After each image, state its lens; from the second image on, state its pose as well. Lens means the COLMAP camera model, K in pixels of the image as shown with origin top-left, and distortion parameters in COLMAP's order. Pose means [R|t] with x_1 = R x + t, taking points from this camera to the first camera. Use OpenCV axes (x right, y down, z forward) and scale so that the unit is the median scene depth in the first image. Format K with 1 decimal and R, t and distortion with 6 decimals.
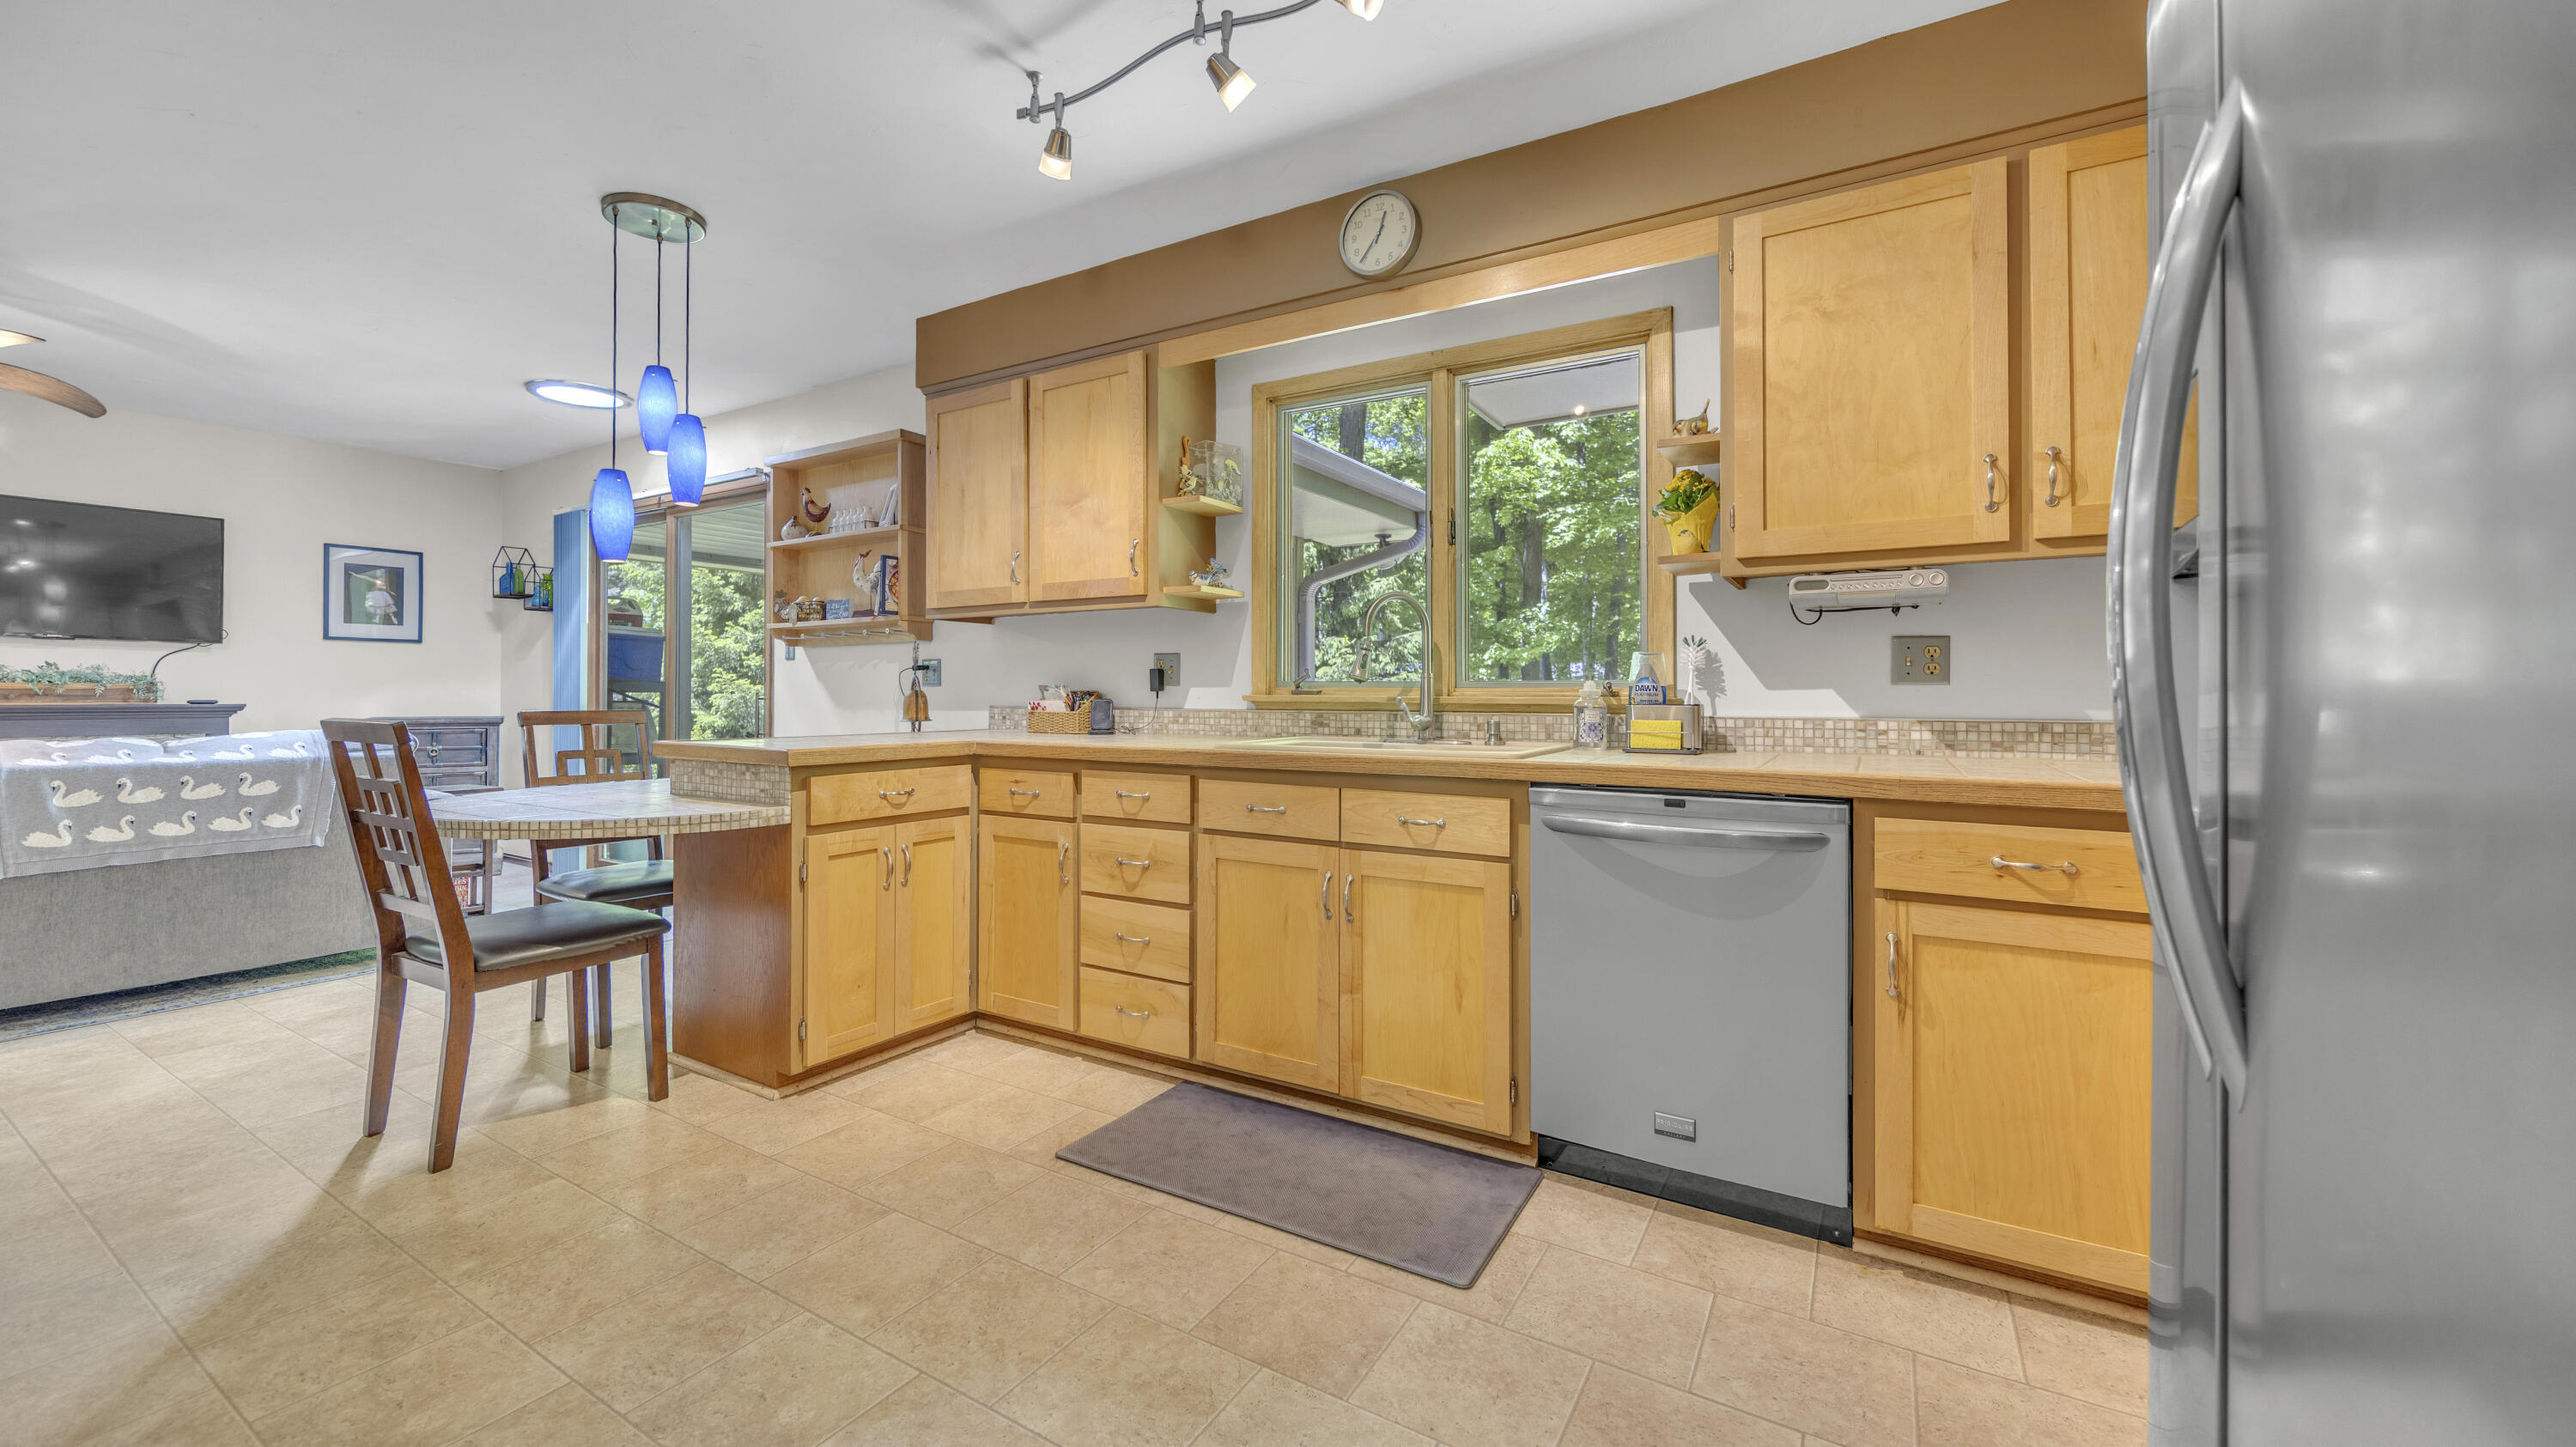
lens RADIAL K [[983.2, 0, 1284.9], [0, 983.2, 697.5], [0, 0, 1]] dist [-0.000666, -0.000023]
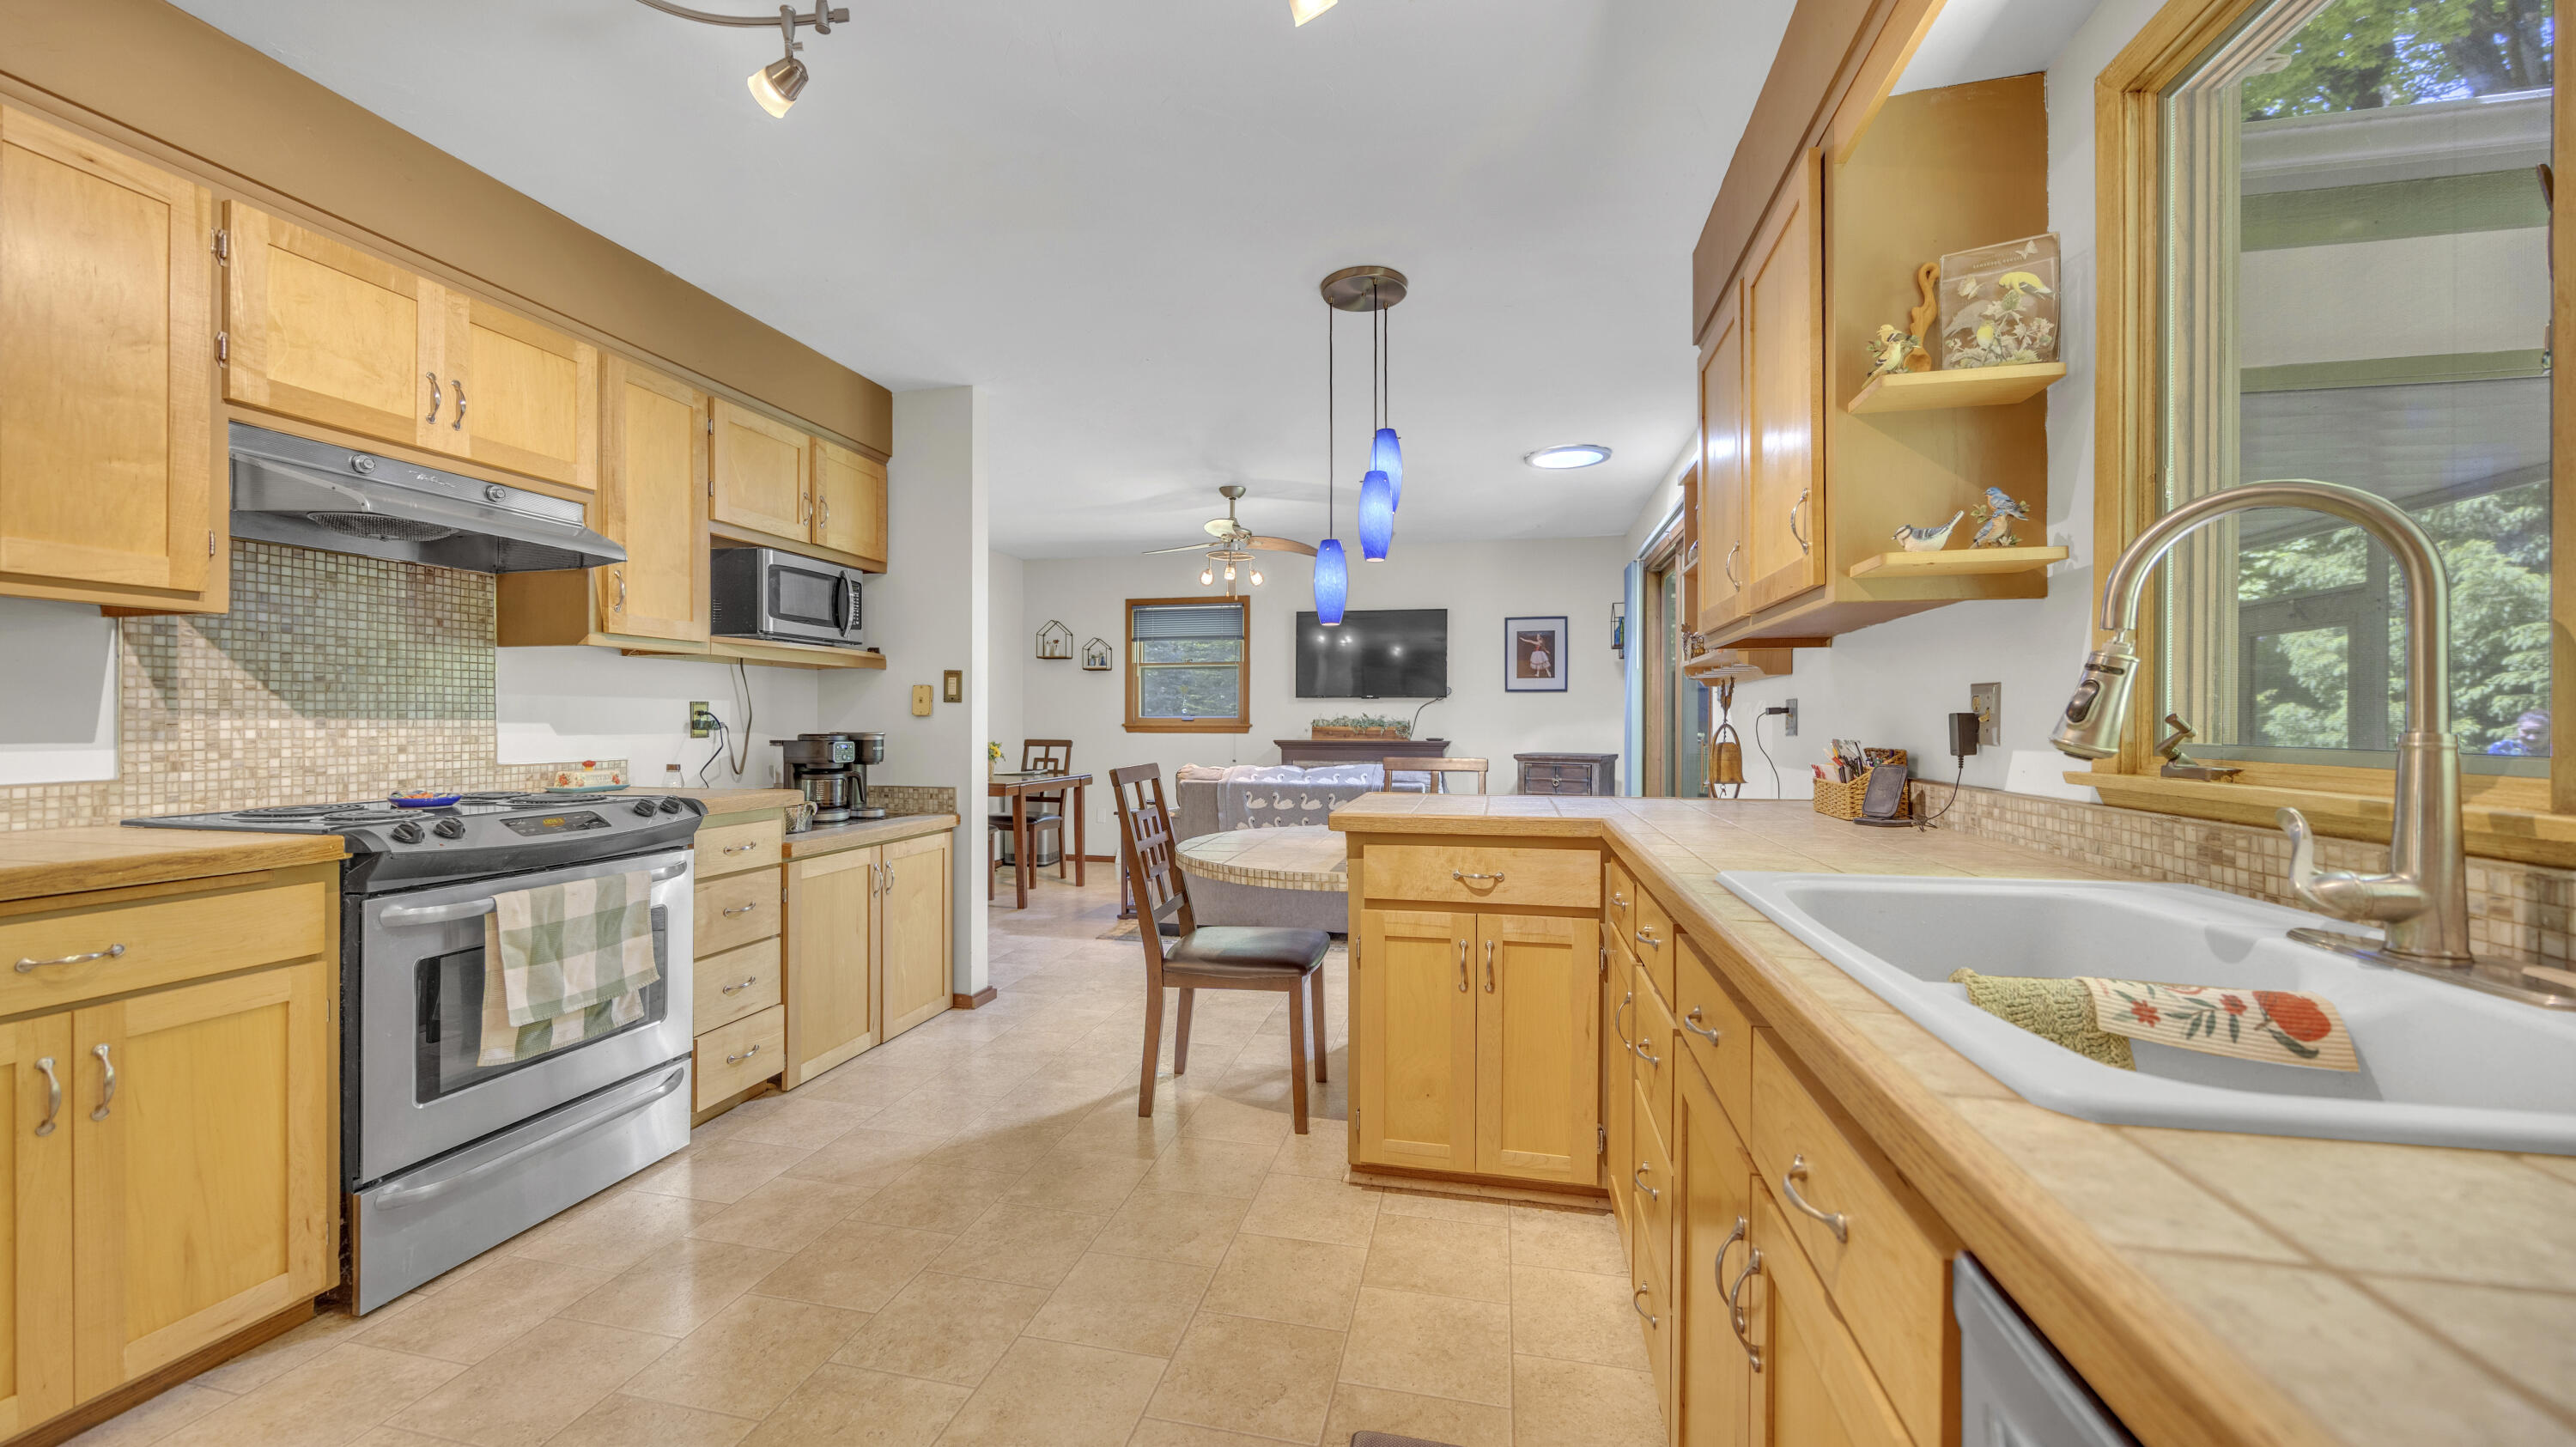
lens RADIAL K [[983.2, 0, 1281.5], [0, 983.2, 730.4], [0, 0, 1]] dist [-0.000666, -0.000023]
pose [[0.302585, 0.005855, -0.953104, 0.327413], [-0.001113, 0.999983, 0.005790, -0.027373], [0.953122, -0.000691, 0.302586, 0.594028]]
